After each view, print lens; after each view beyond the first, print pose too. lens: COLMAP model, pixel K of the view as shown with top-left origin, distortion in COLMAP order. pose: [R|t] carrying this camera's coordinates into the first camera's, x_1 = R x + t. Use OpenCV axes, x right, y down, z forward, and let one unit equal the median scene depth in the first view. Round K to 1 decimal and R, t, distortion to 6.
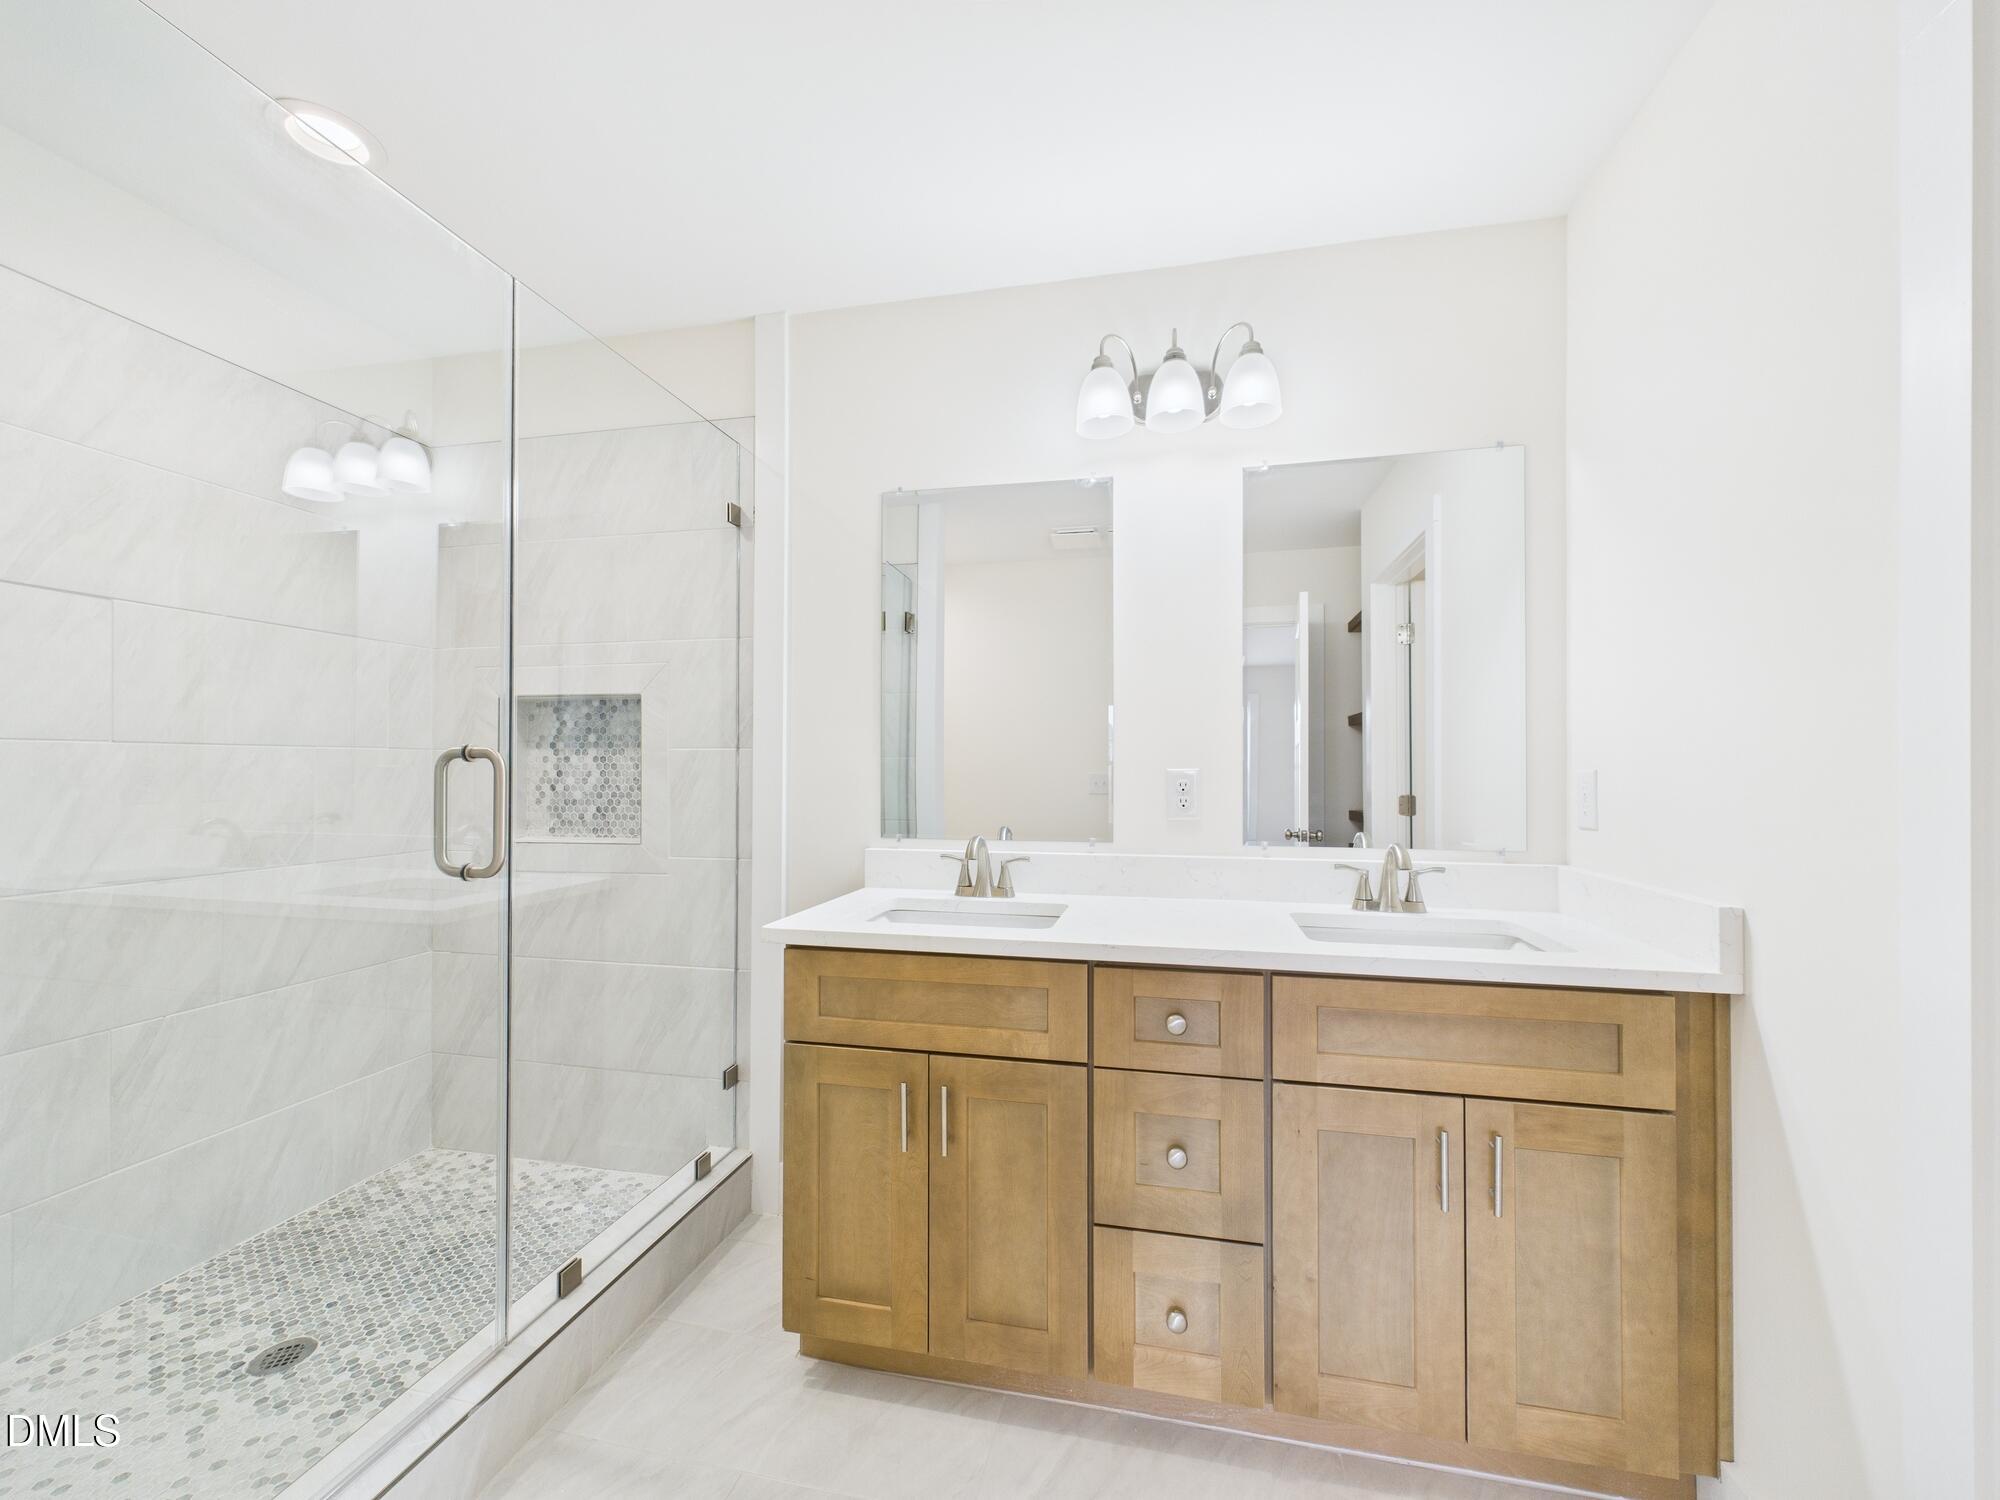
lens RADIAL K [[799.8, 0, 998.9], [0, 799.8, 761.9], [0, 0, 1]] dist [0.001228, 0.000065]
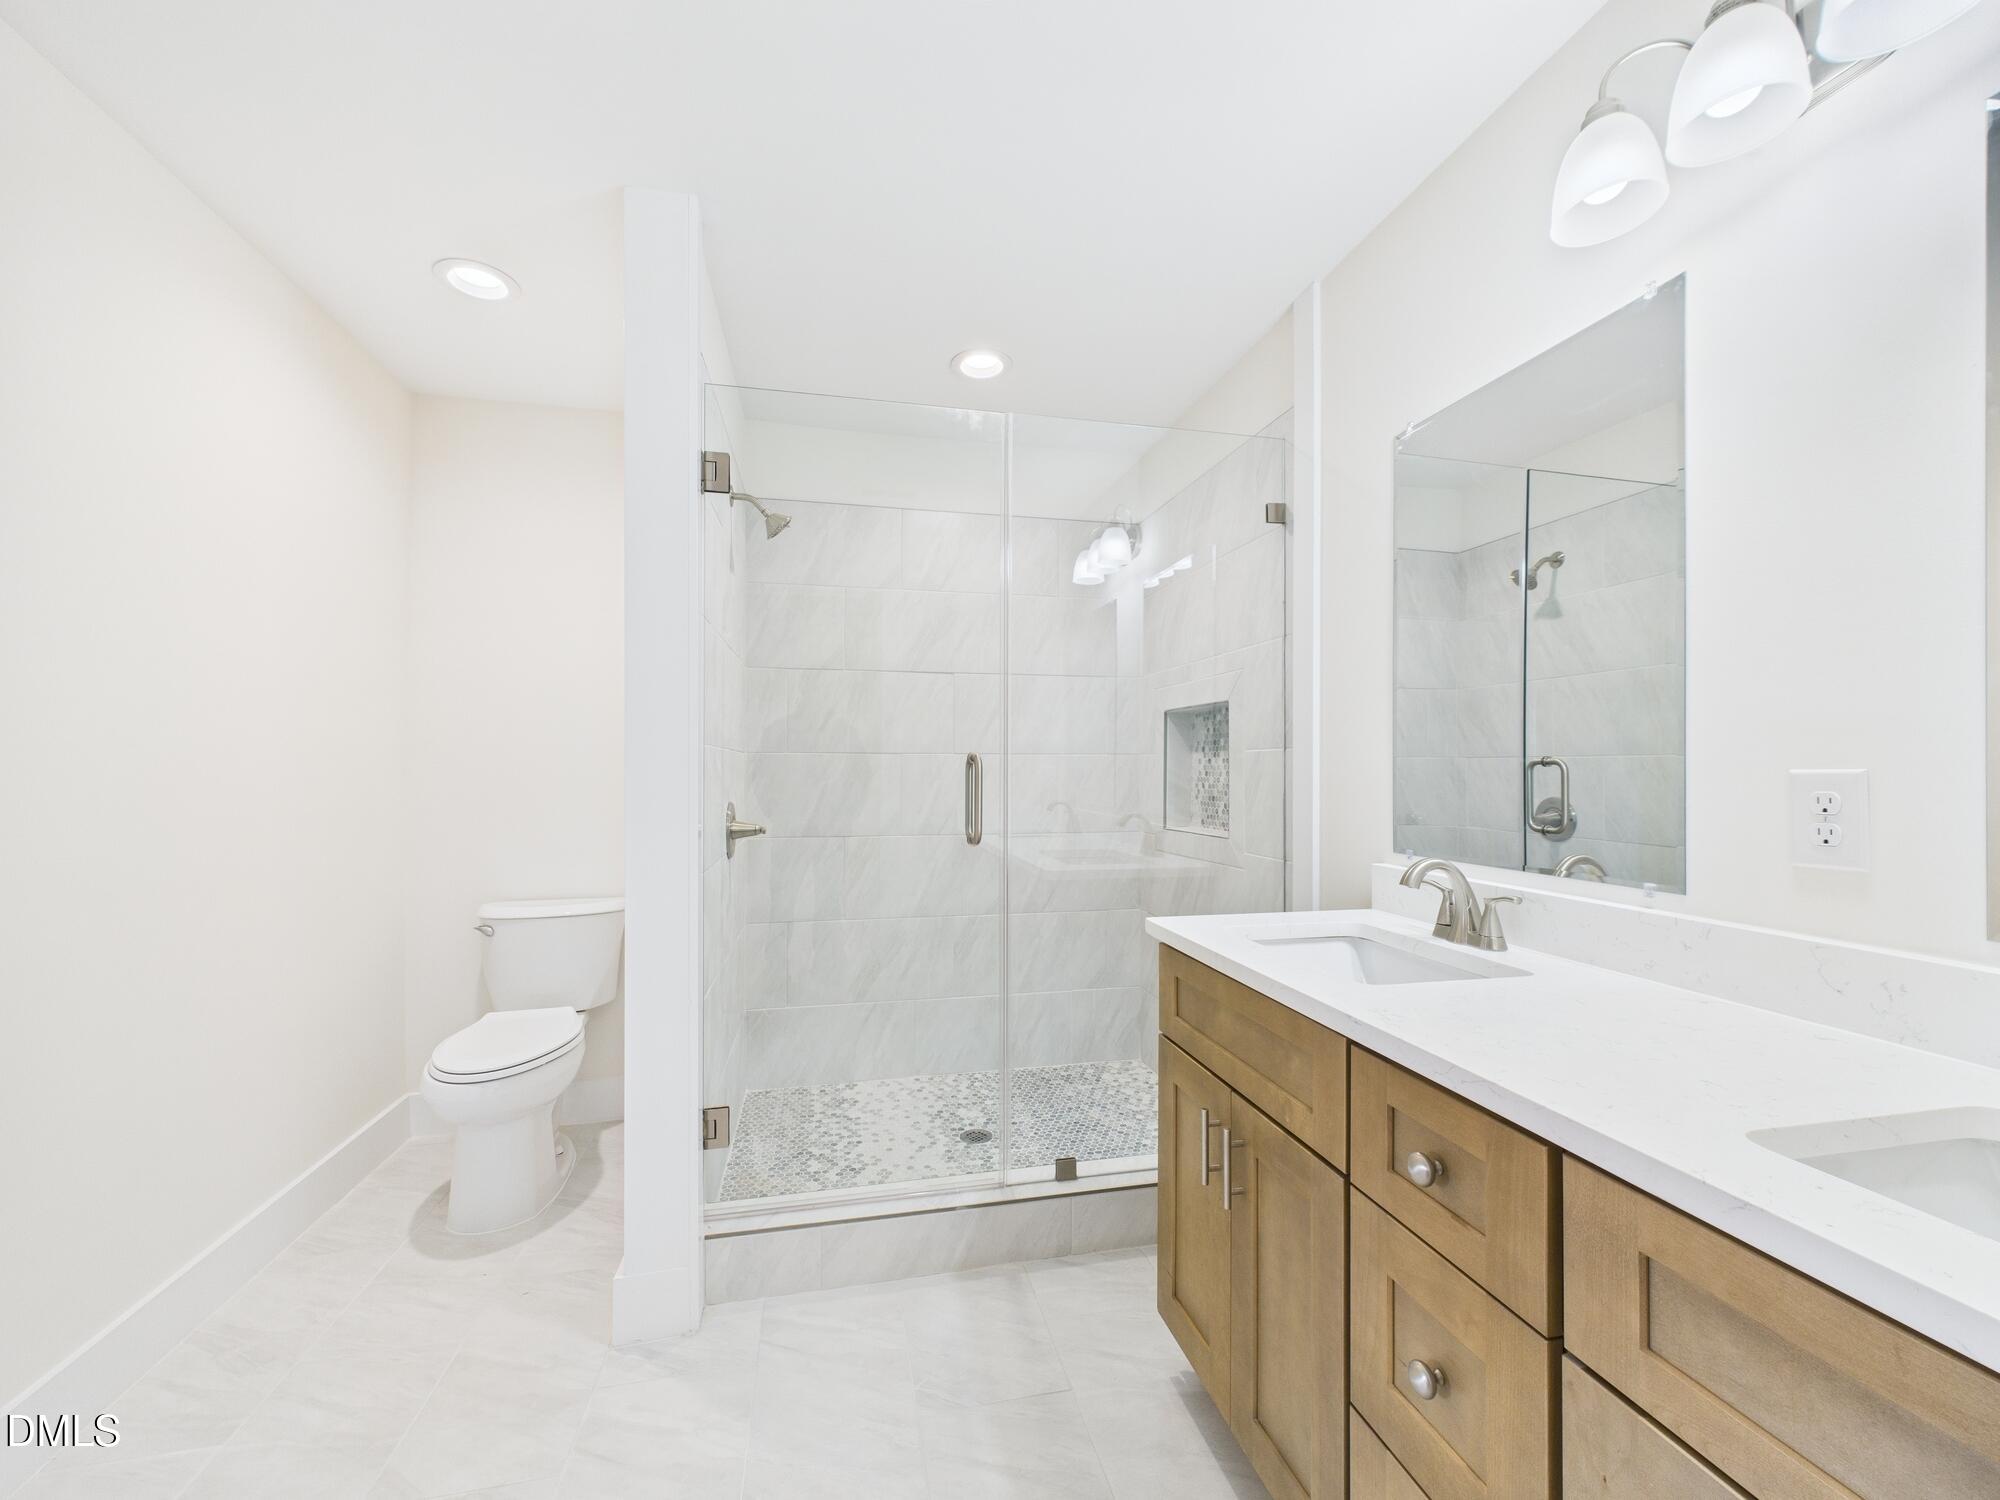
lens RADIAL K [[799.8, 0, 1001.7], [0, 799.8, 759.6], [0, 0, 1]] dist [0.001228, 0.000065]
pose [[0.419822, -0.011248, -0.907537, 0.419373], [0.006849, 0.999934, -0.009225, 0.003343], [0.907581, -0.002342, 0.419871, 0.269852]]
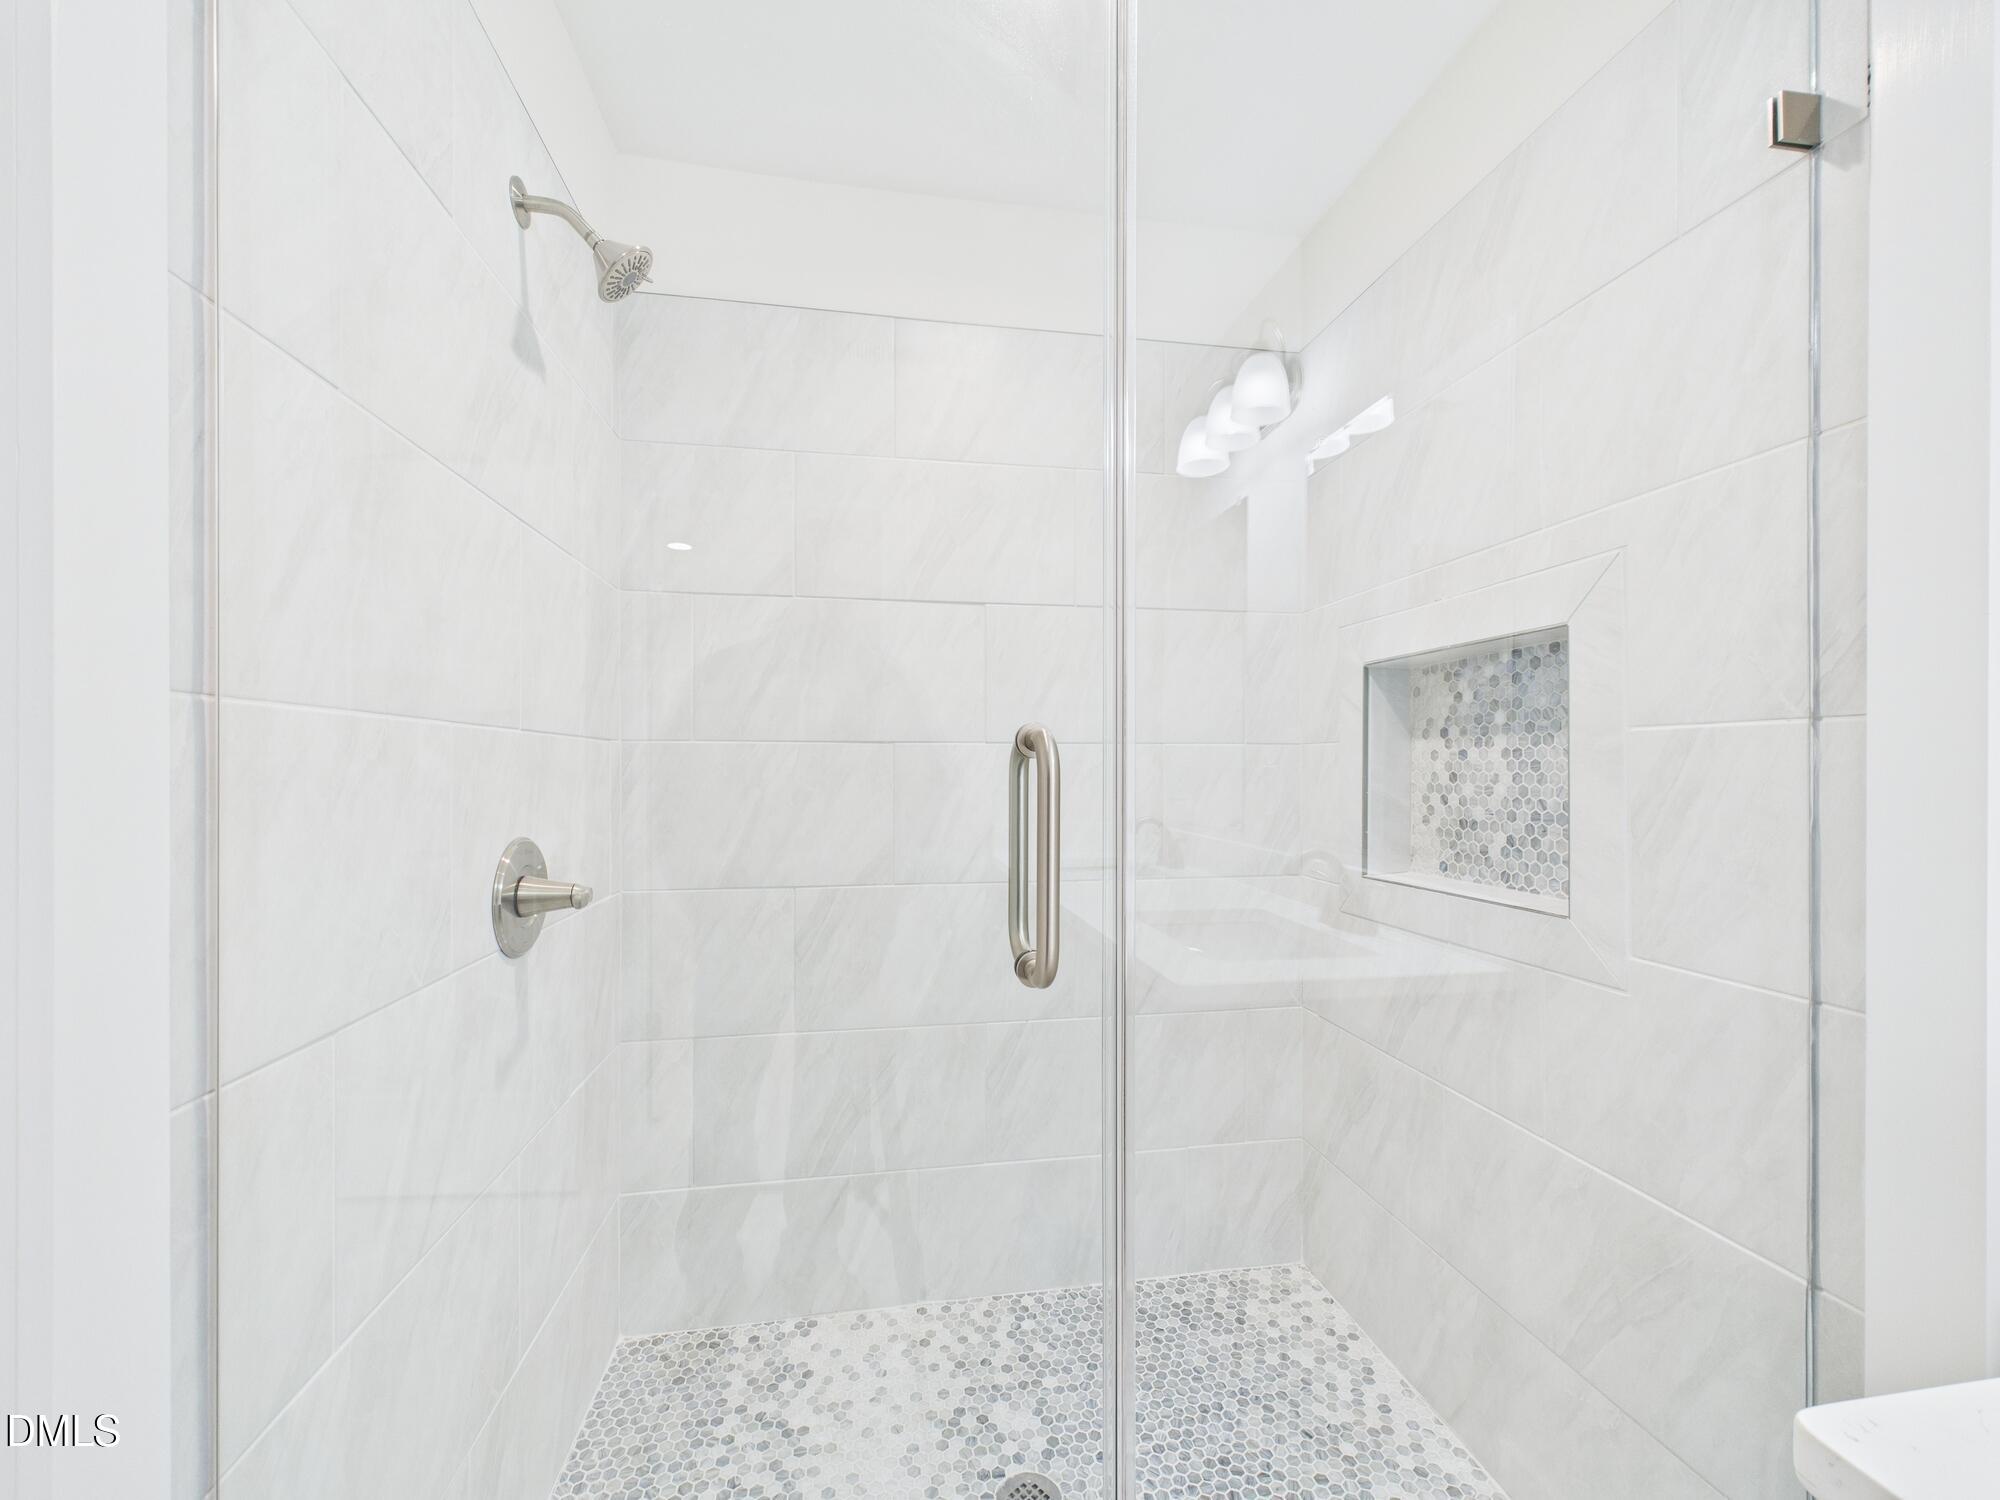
lens RADIAL K [[799.8, 0, 1001.3], [0, 799.8, 765.0], [0, 0, 1]] dist [0.001228, 0.000065]
pose [[0.376308, -0.003805, -0.926487, -0.113922], [0.006760, 0.999976, -0.001361, 0.003540], [0.926470, -0.005751, 0.376325, 0.484625]]
